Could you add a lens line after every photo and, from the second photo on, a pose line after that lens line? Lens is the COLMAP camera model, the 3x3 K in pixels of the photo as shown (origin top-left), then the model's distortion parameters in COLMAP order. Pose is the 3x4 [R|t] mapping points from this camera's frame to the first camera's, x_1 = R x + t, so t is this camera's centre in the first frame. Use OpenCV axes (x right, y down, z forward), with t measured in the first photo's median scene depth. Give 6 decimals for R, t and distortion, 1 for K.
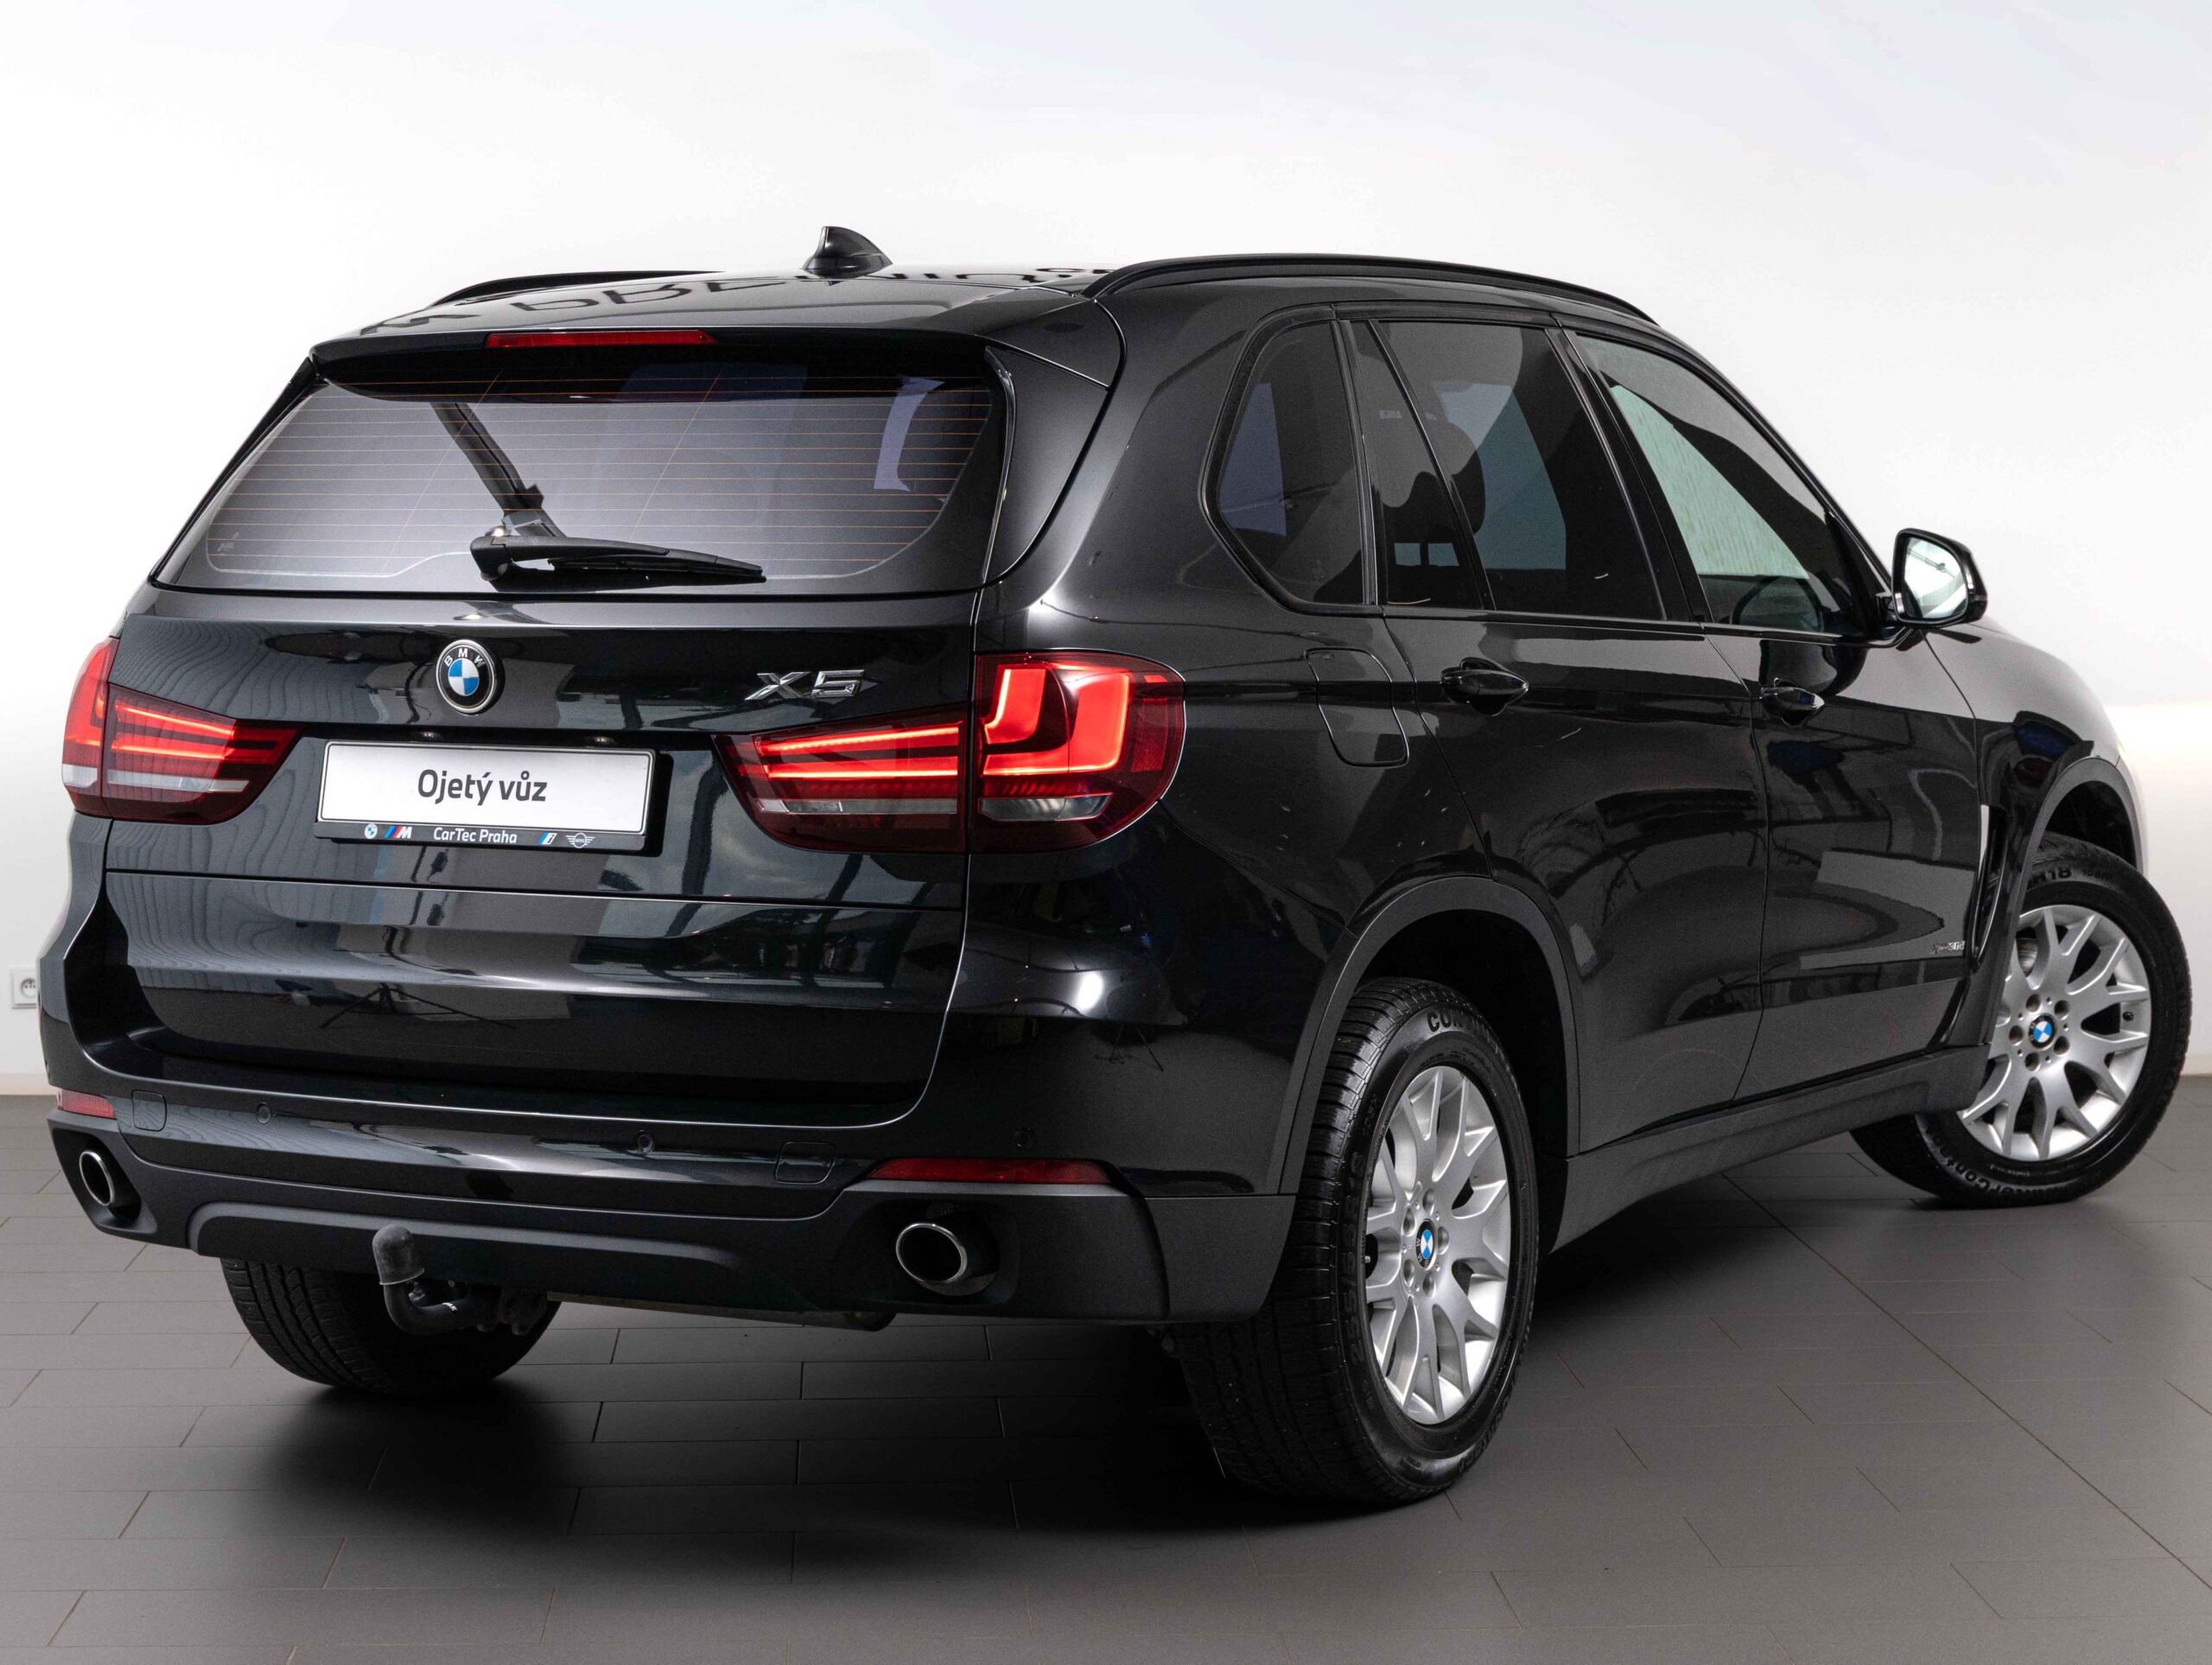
lens RADIAL K [[5056.6, 0, 1106.0], [0, 5056.6, 832.5], [0, 0, 1]] dist [0.029831, -2.919683]
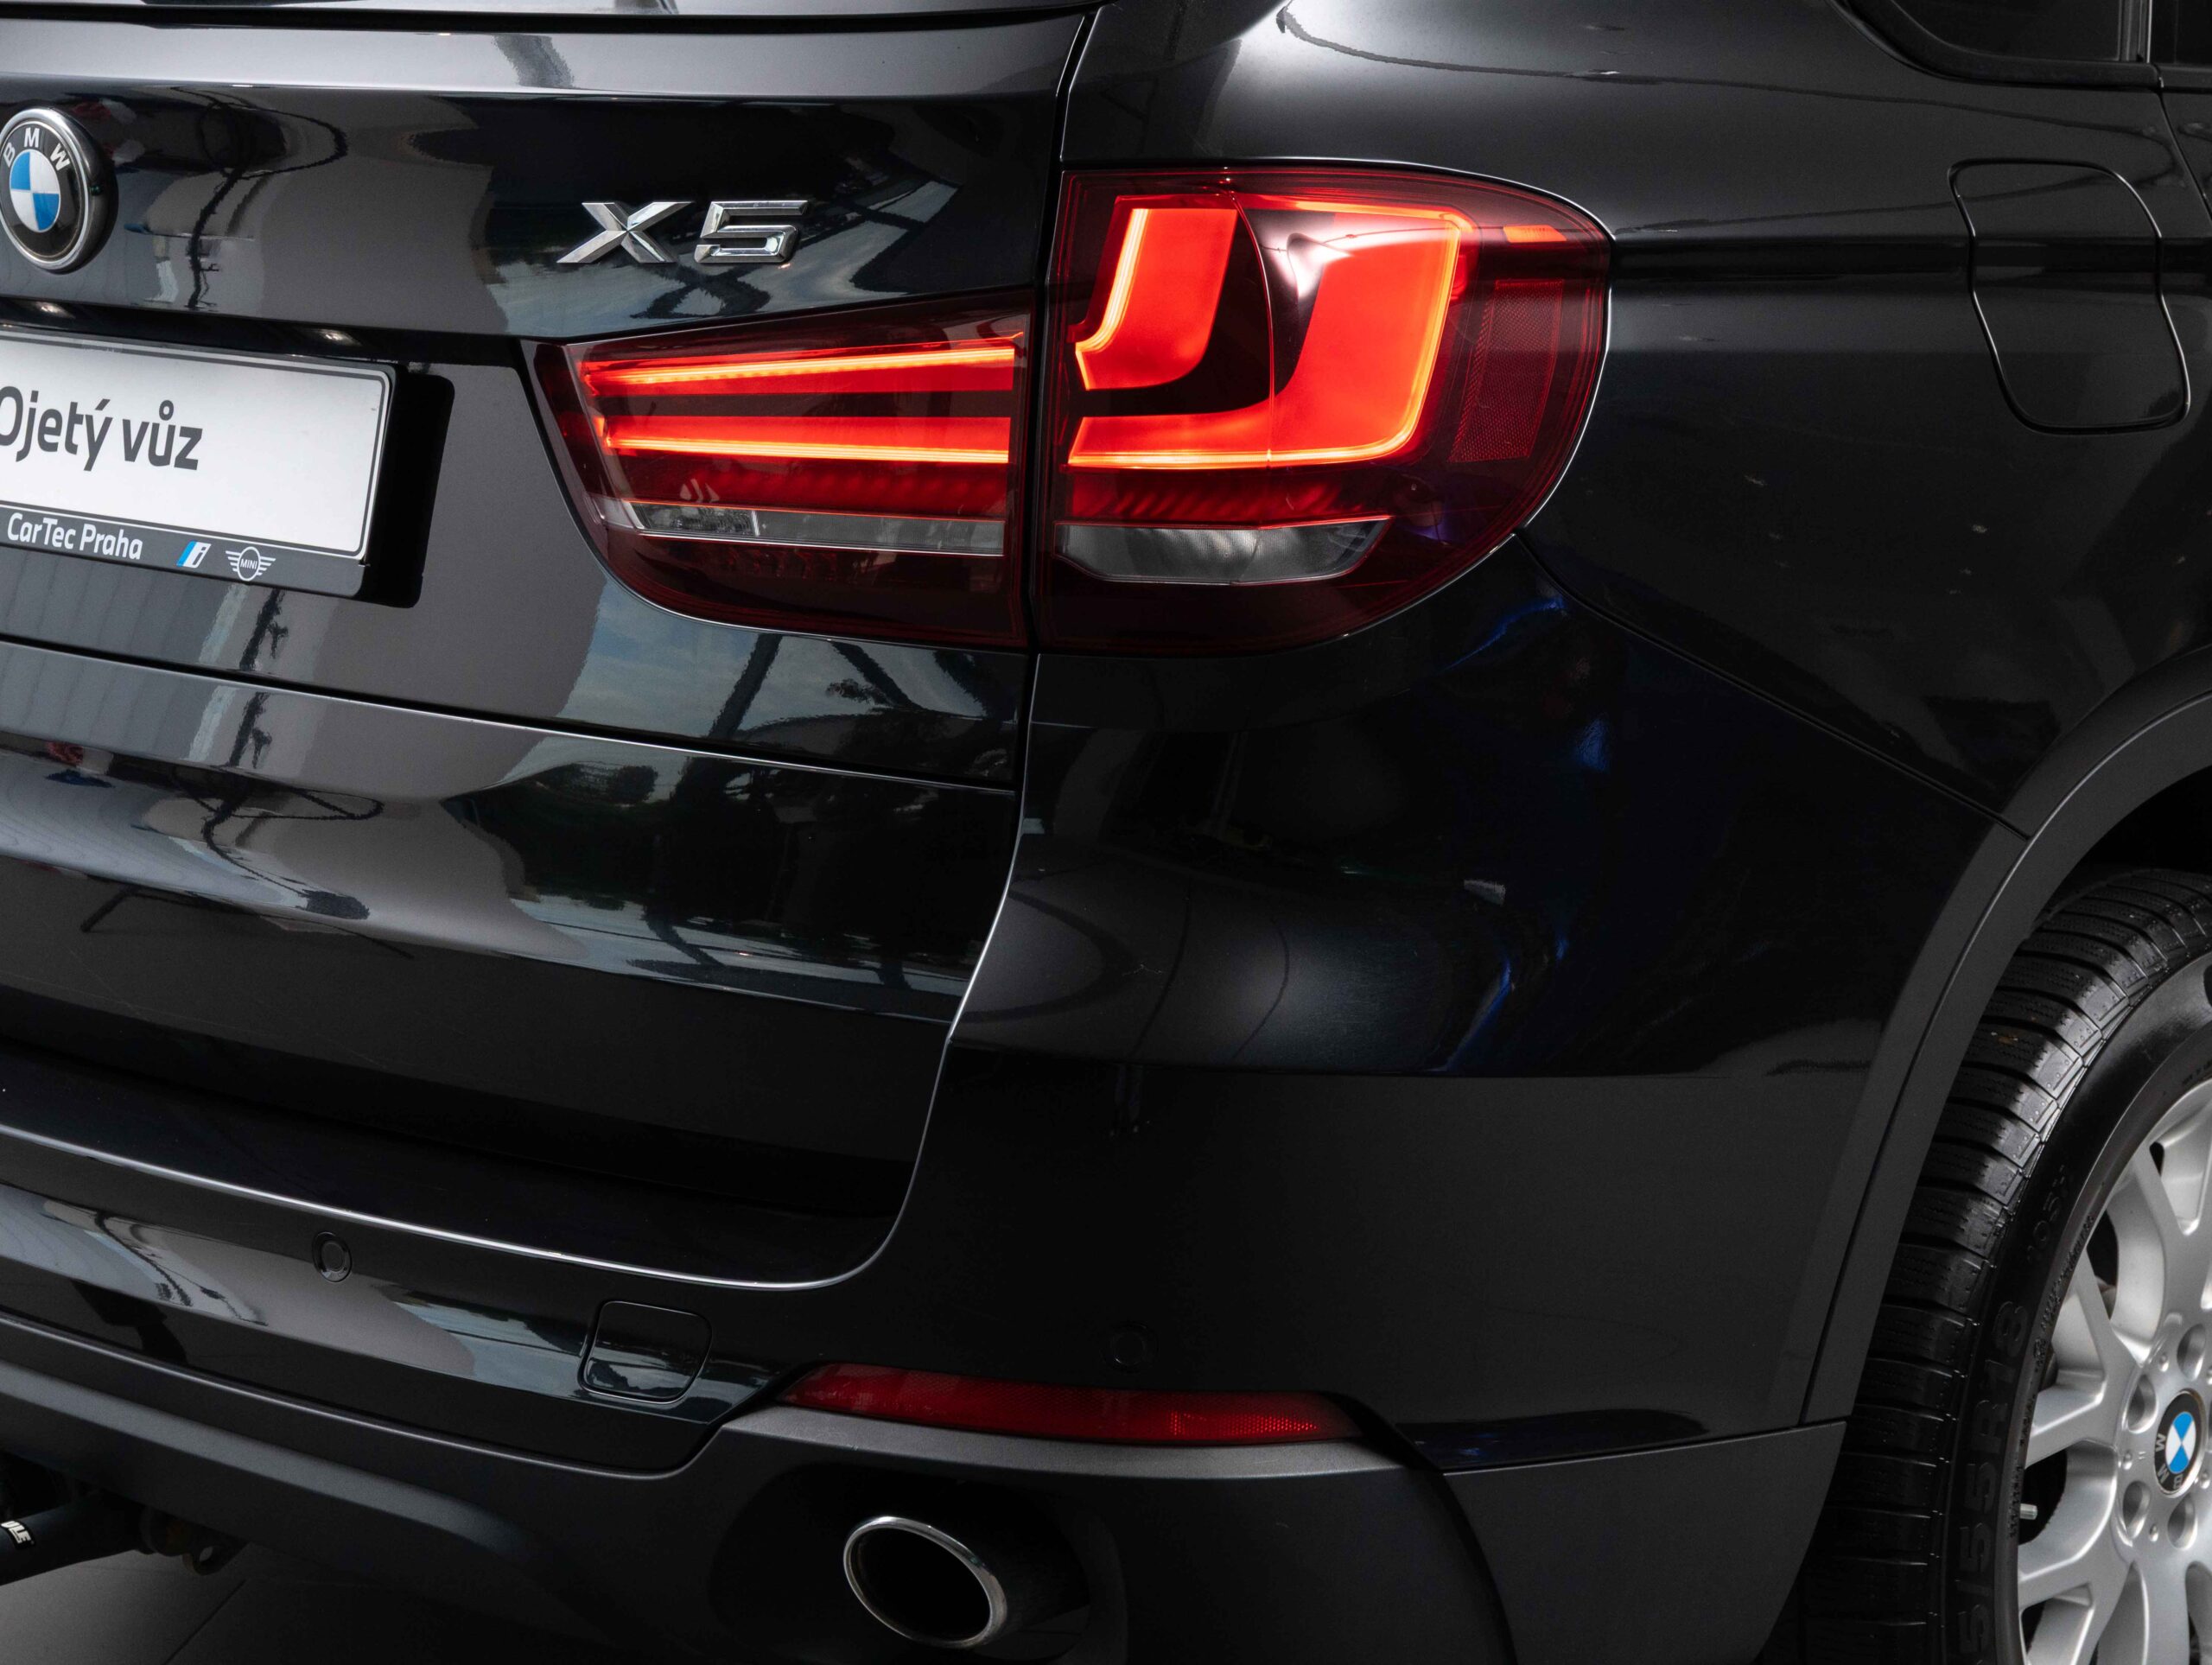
lens RADIAL K [[4712.9, 0, 1106.0], [0, 4712.9, 832.5], [0, 0, 1]] dist [-0.057444, 0.006108]
pose [[0.976427, 0.052478, -0.209371, 0.058243], [-0.026930, 0.992034, 0.123059, -0.027900], [0.214161, -0.114519, 0.970062, 0.602145]]
